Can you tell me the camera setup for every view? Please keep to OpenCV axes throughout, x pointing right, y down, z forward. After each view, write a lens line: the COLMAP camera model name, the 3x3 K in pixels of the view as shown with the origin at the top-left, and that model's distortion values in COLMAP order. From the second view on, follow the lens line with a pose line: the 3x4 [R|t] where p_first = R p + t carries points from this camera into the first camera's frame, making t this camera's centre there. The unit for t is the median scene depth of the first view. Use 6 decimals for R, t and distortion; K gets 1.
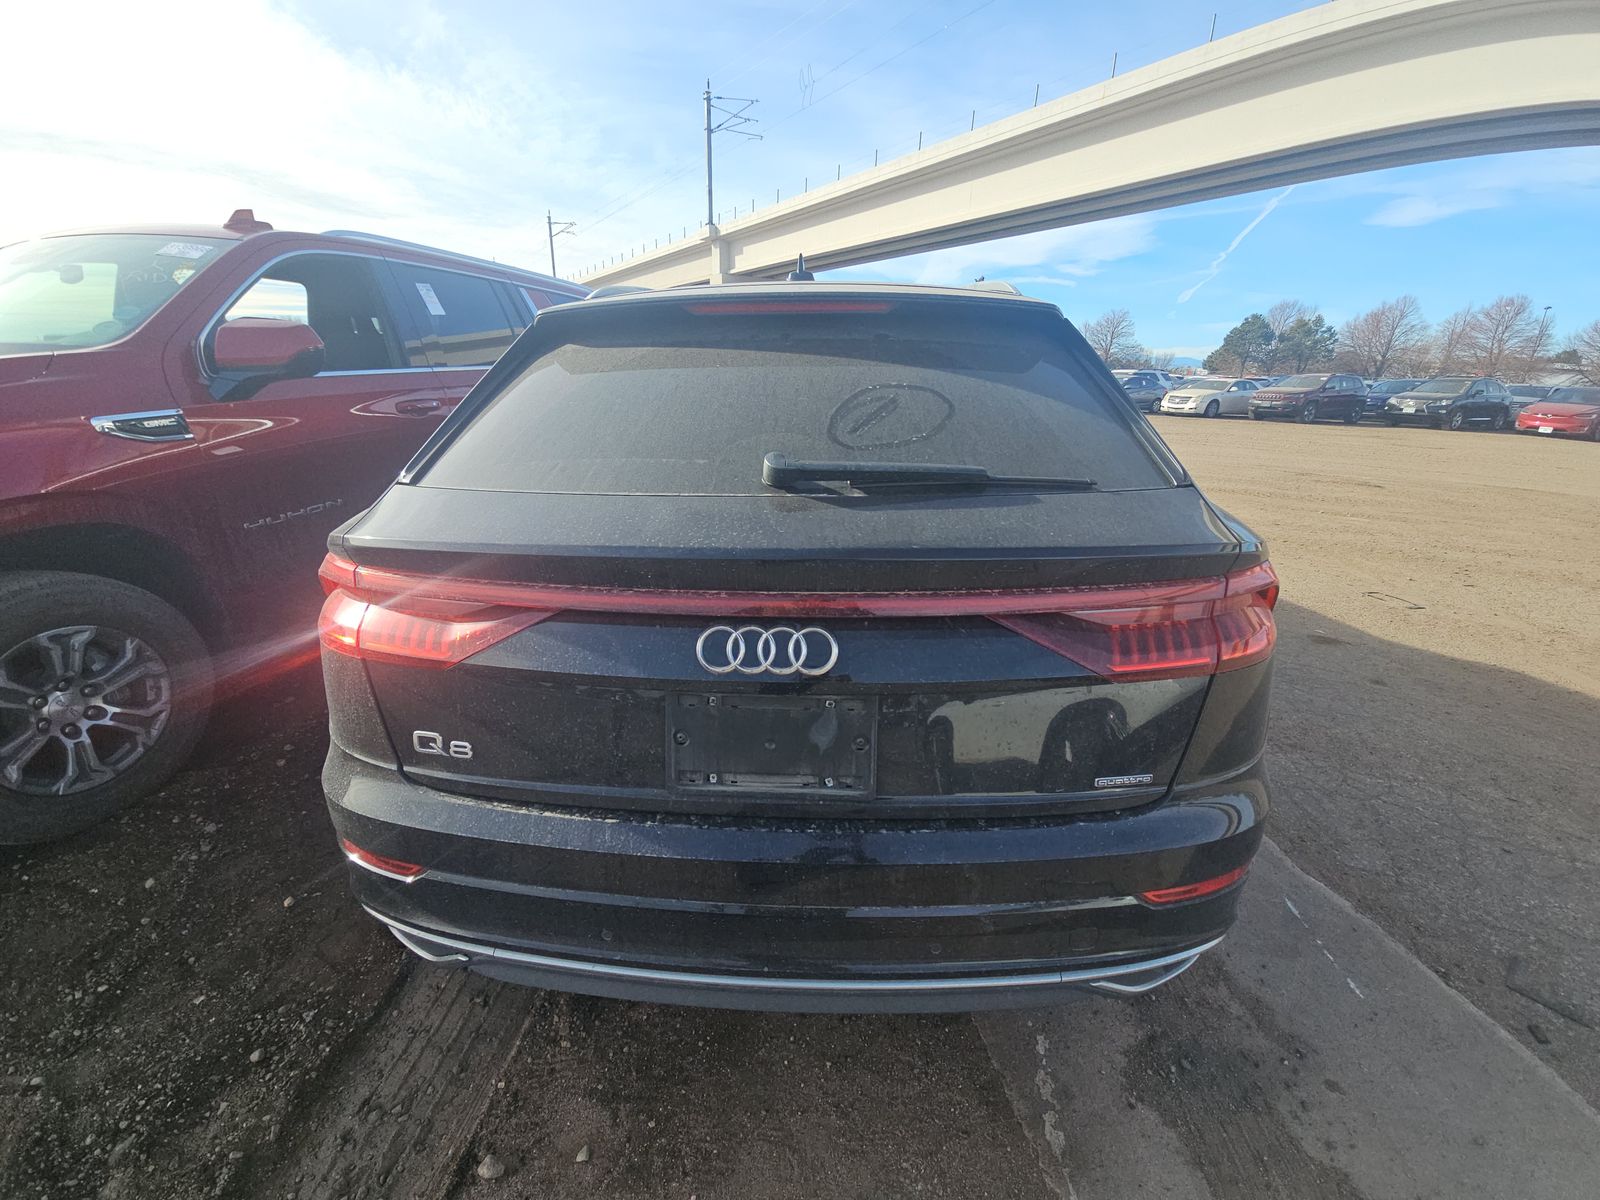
lens RADIAL K [[647.6, 0, 795.8], [0, 647.6, 599.9], [0, 0, 1]] dist [0.008561, -0.004896]
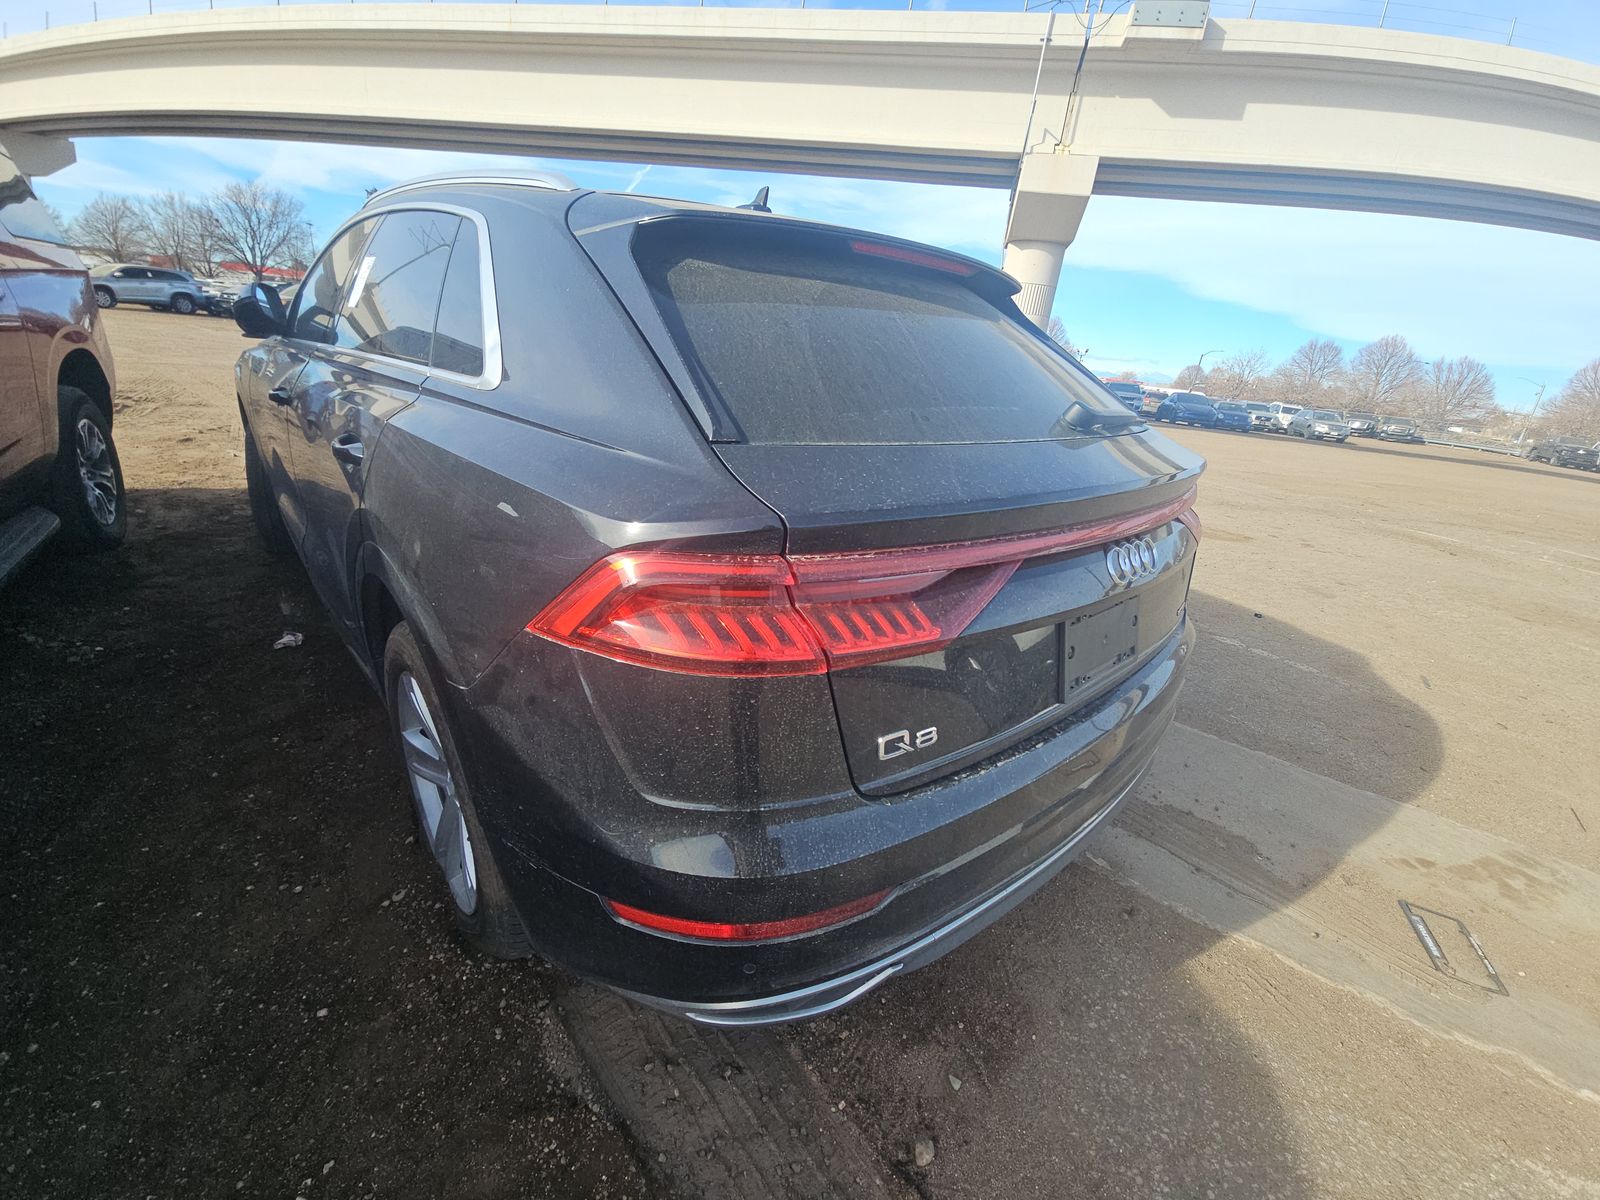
lens RADIAL K [[647.6, 0, 800.4], [0, 647.6, 593.0], [0, 0, 1]] dist [0.008561, -0.004896]
pose [[0.709140, -0.200586, 0.675934, -1.047412], [0.152552, 0.979620, 0.130659, -0.097973], [-0.688367, 0.010460, 0.725288, 0.396855]]
